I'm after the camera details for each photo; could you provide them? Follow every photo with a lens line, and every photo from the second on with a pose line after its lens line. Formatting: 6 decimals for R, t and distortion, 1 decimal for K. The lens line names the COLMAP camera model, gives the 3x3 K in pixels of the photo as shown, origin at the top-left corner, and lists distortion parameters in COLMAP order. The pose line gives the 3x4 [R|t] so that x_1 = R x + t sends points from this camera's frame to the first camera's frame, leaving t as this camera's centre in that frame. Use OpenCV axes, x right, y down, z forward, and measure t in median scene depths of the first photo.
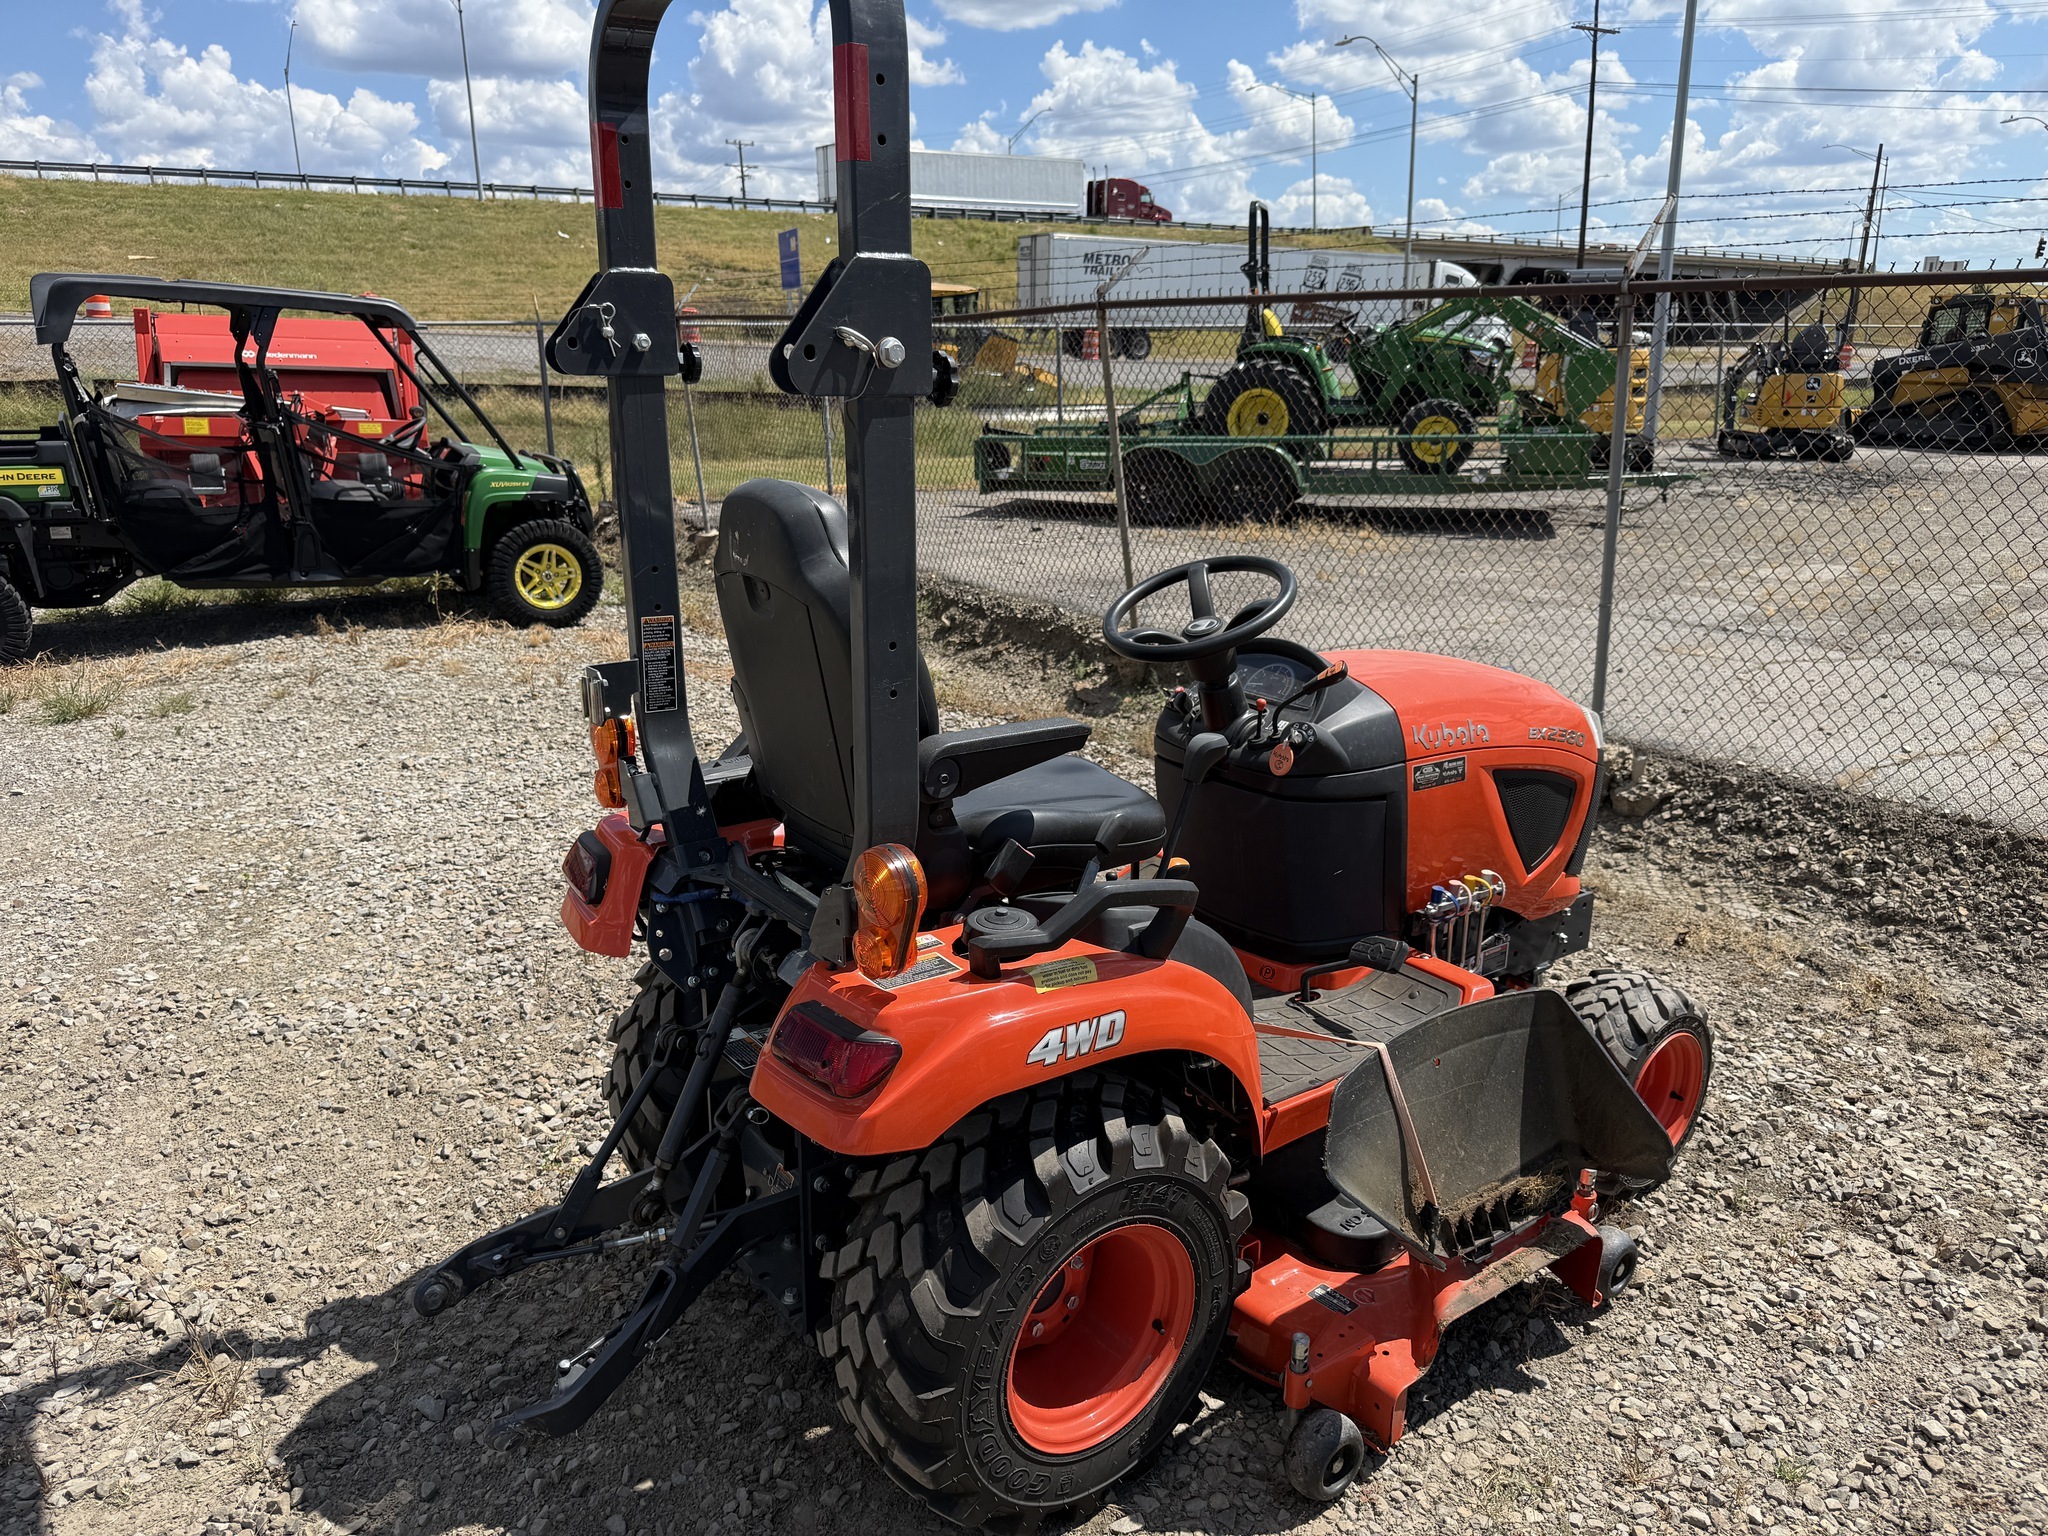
lens RADIAL K [[1518.6, 0, 1028.1], [0, 1518.6, 768.4], [0, 0, 1]] dist [-0.004218, -0.007986]
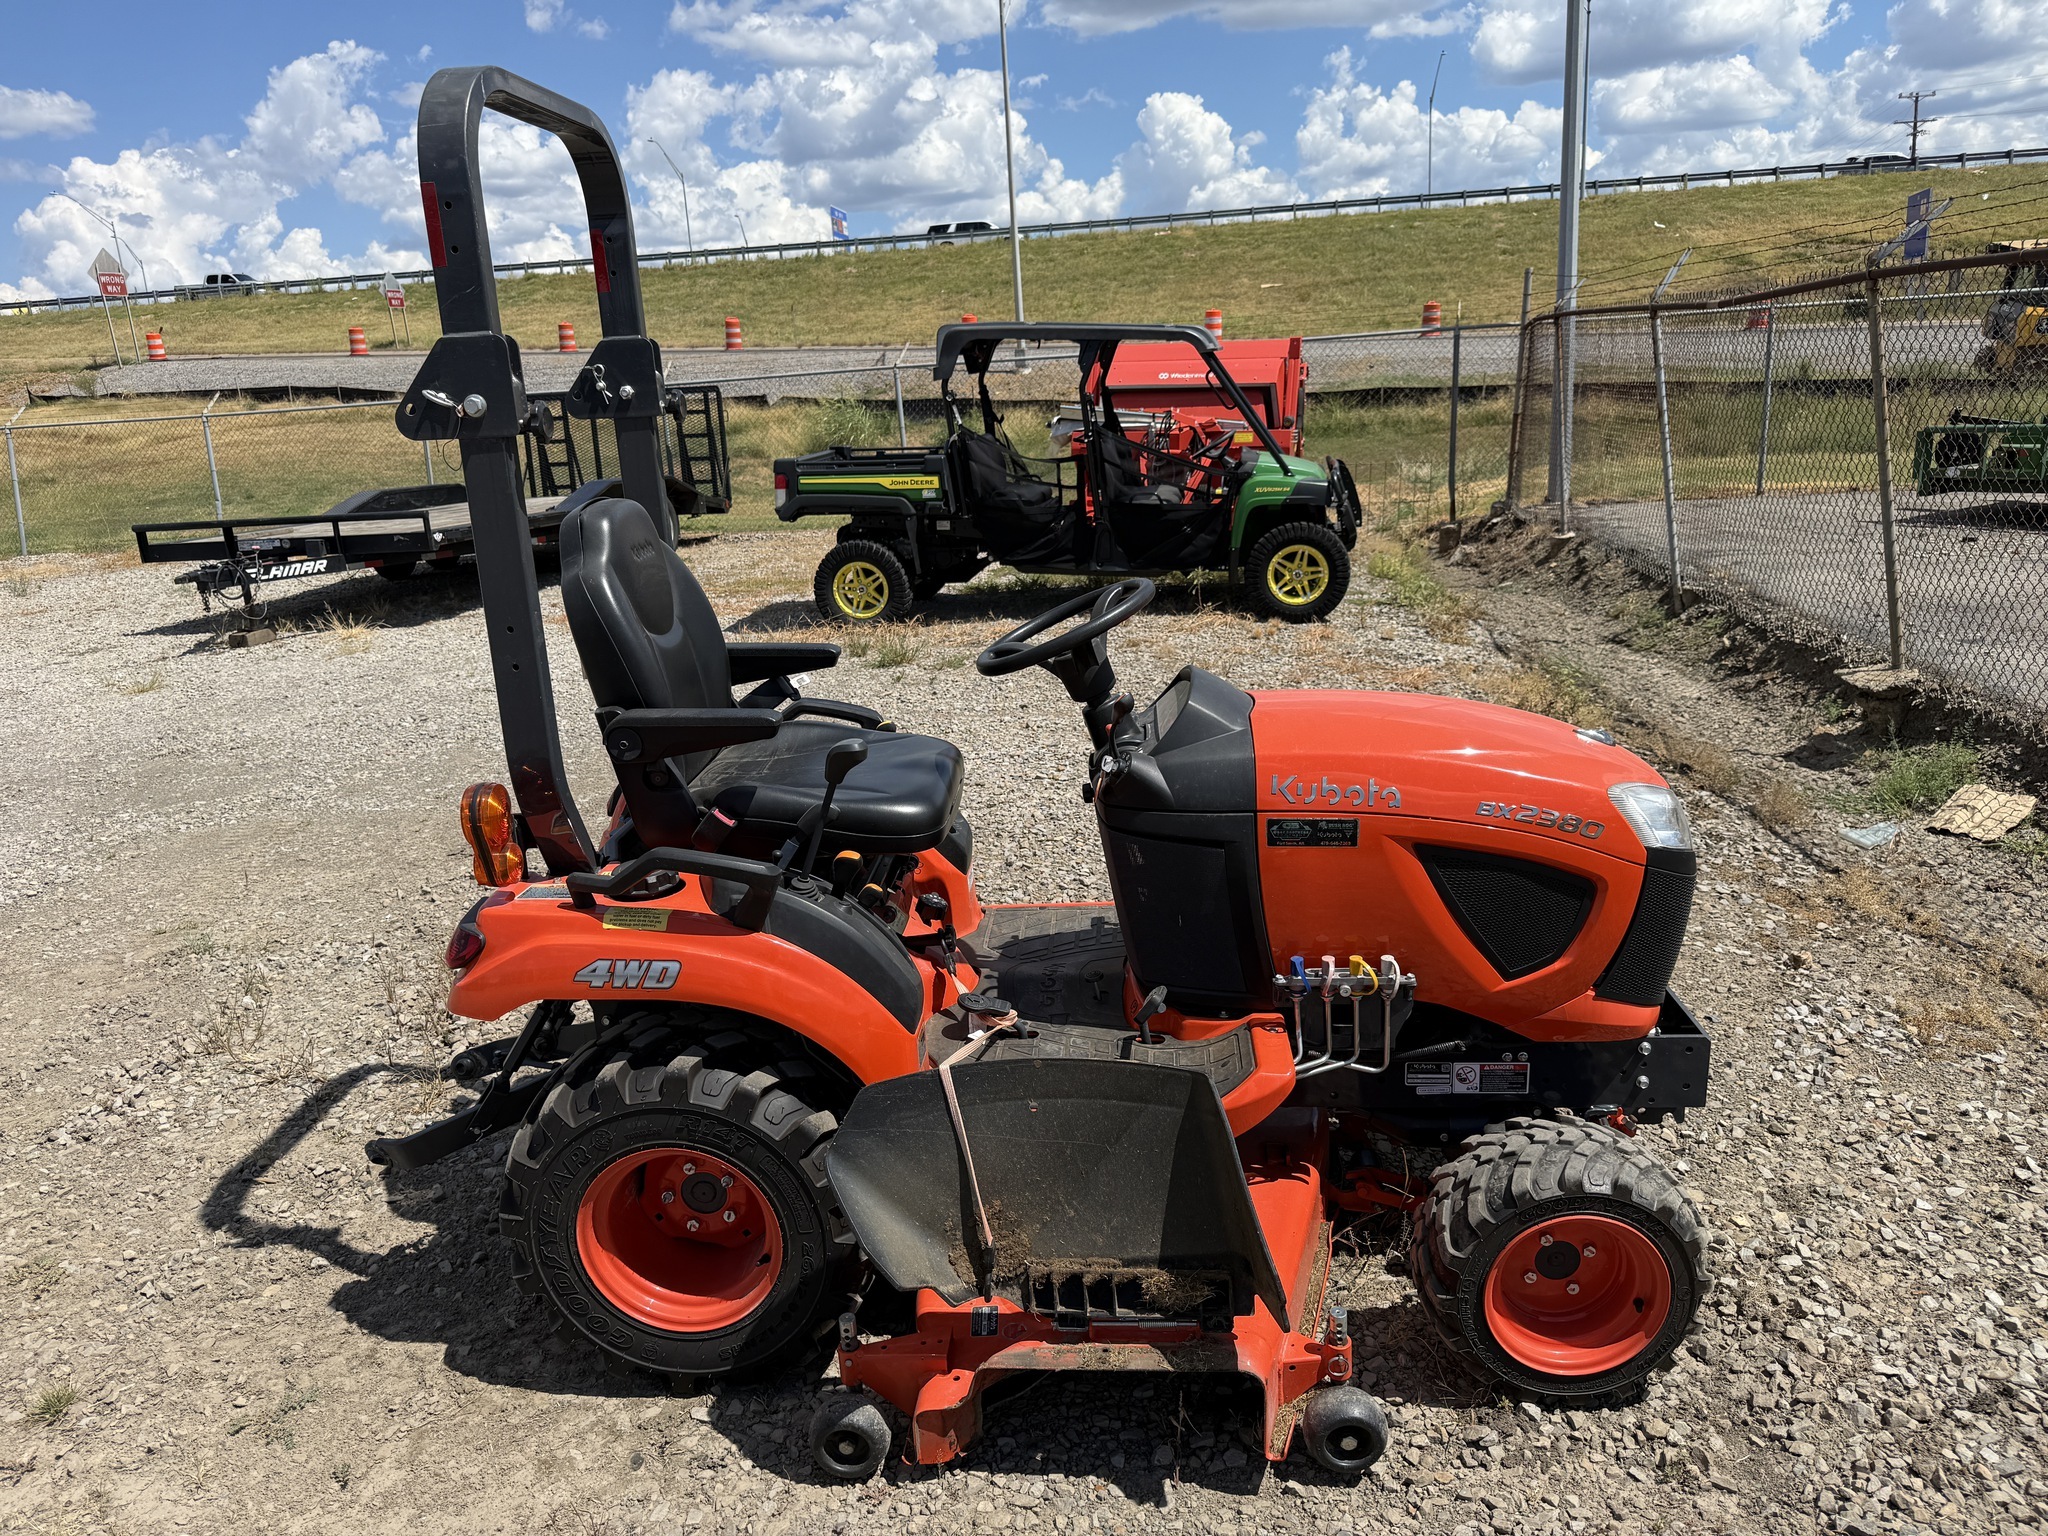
lens RADIAL K [[1501.5, 0, 1016.2], [0, 1501.5, 767.3], [0, 0, 1]] dist [0.004965, -0.014271]
pose [[0.750295, 0.121042, -0.649928, 0.217022], [-0.118520, 0.991796, 0.047888, -0.017691], [0.650393, 0.041099, 0.758485, 0.070016]]
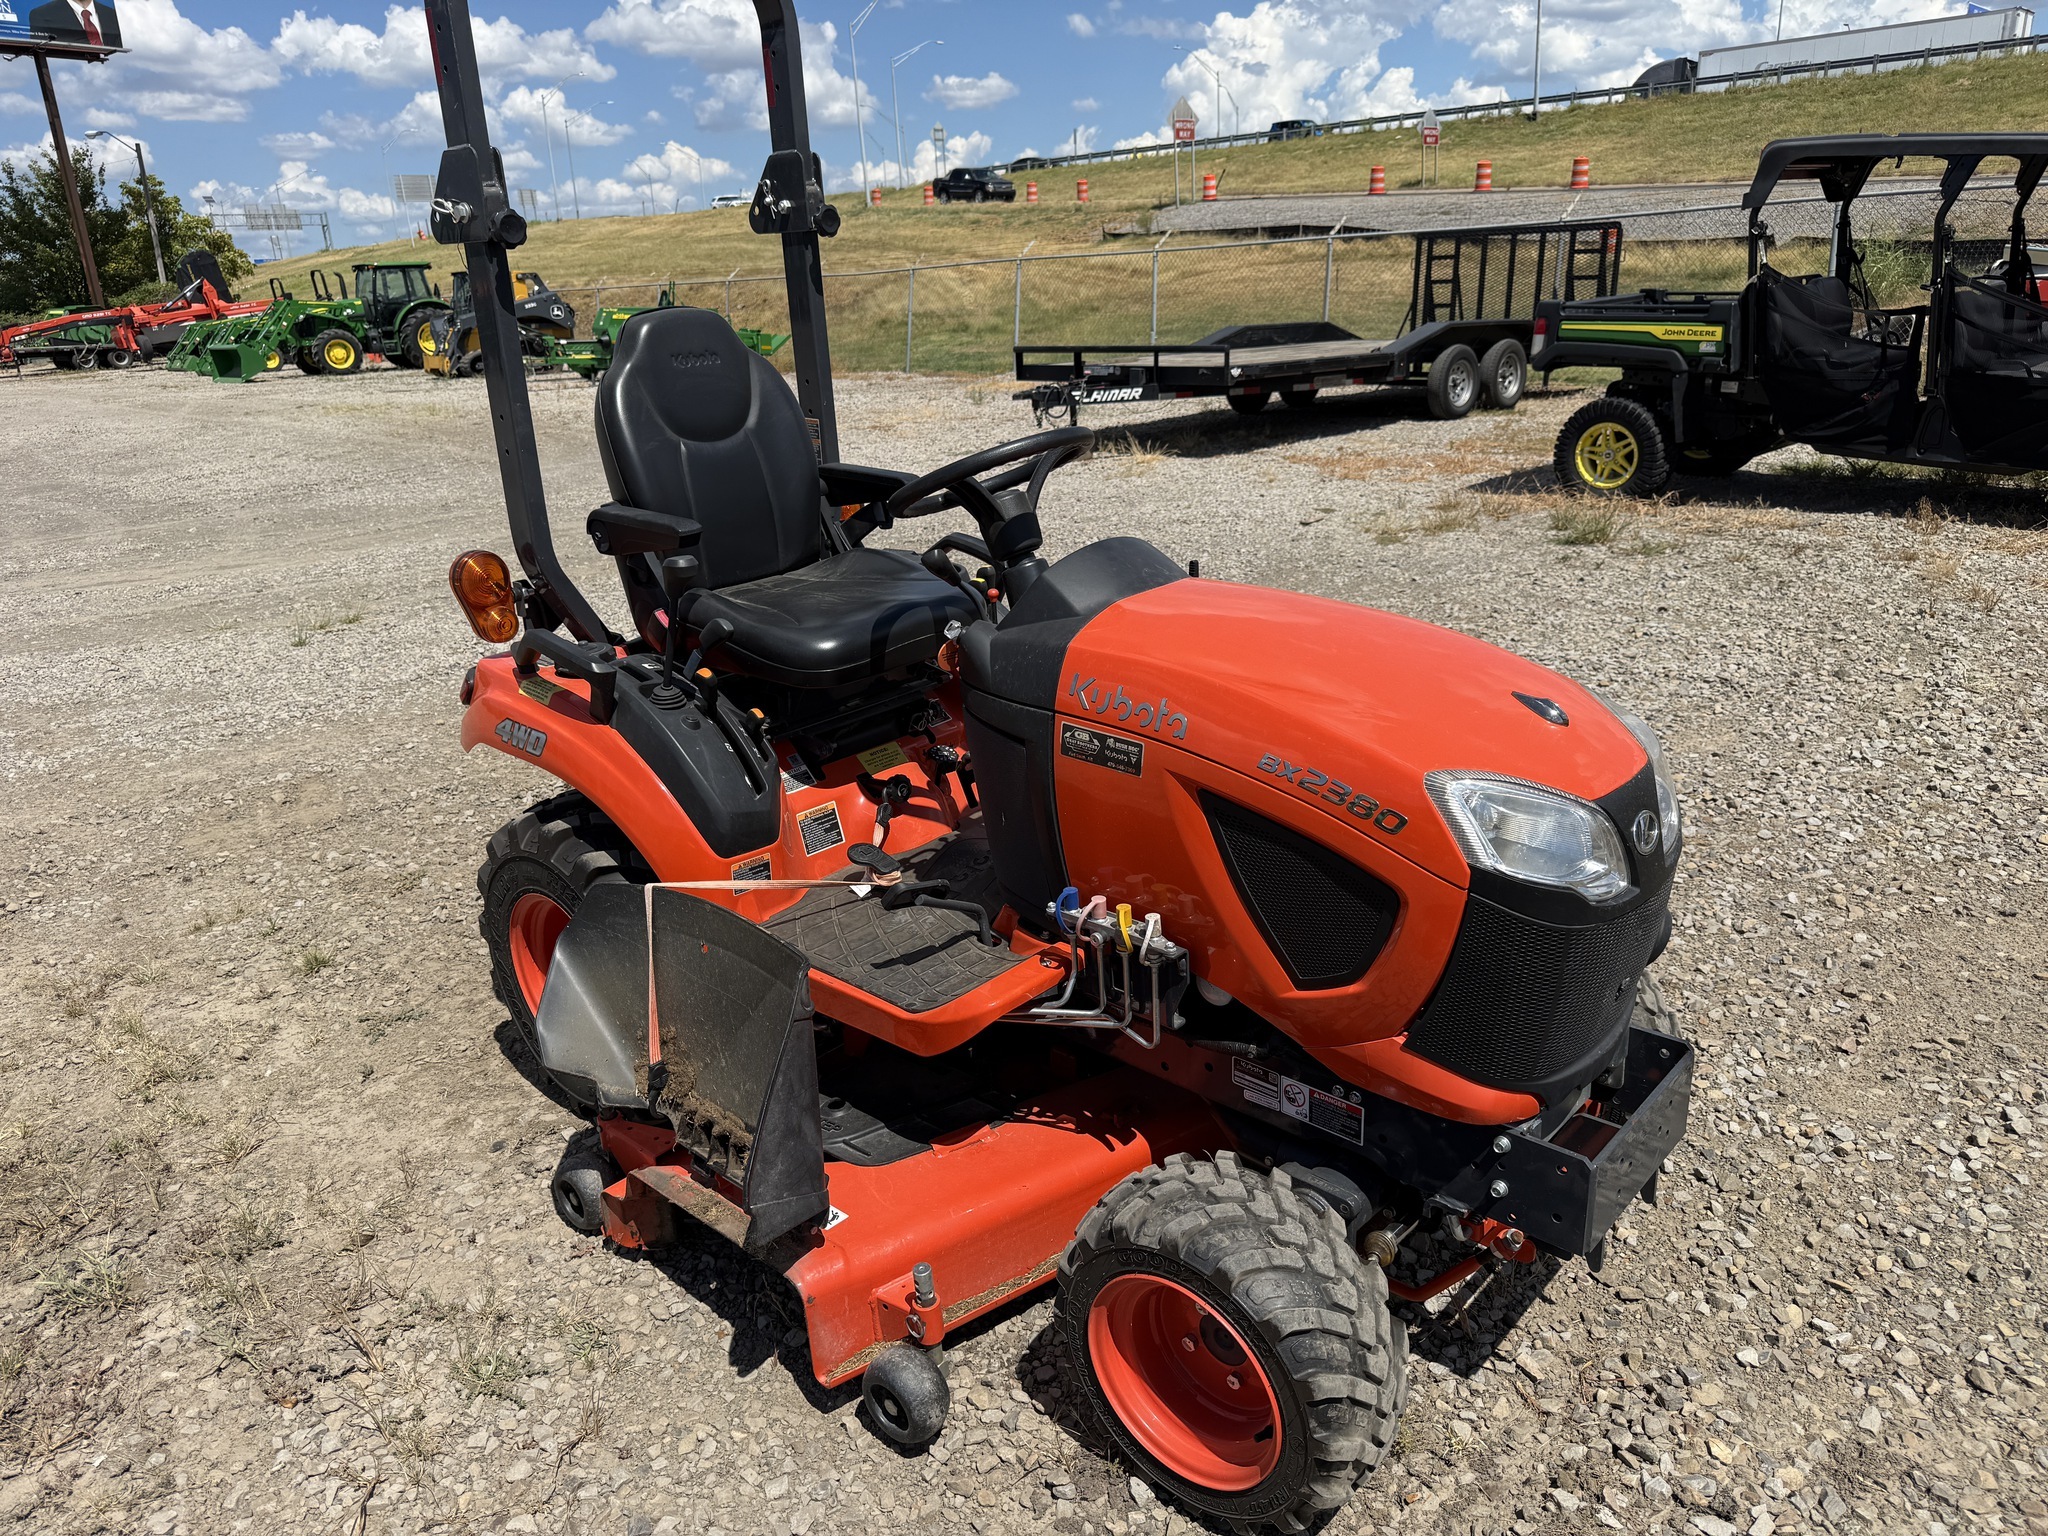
lens RADIAL K [[1522.2, 0, 1031.9], [0, 1522.2, 767.3], [0, 0, 1]] dist [-0.009832, 0.002143]
pose [[0.215526, 0.286580, -0.933499, 0.286609], [-0.211265, 0.947009, 0.241951, -0.047334], [0.953371, 0.145069, 0.264649, 0.234240]]
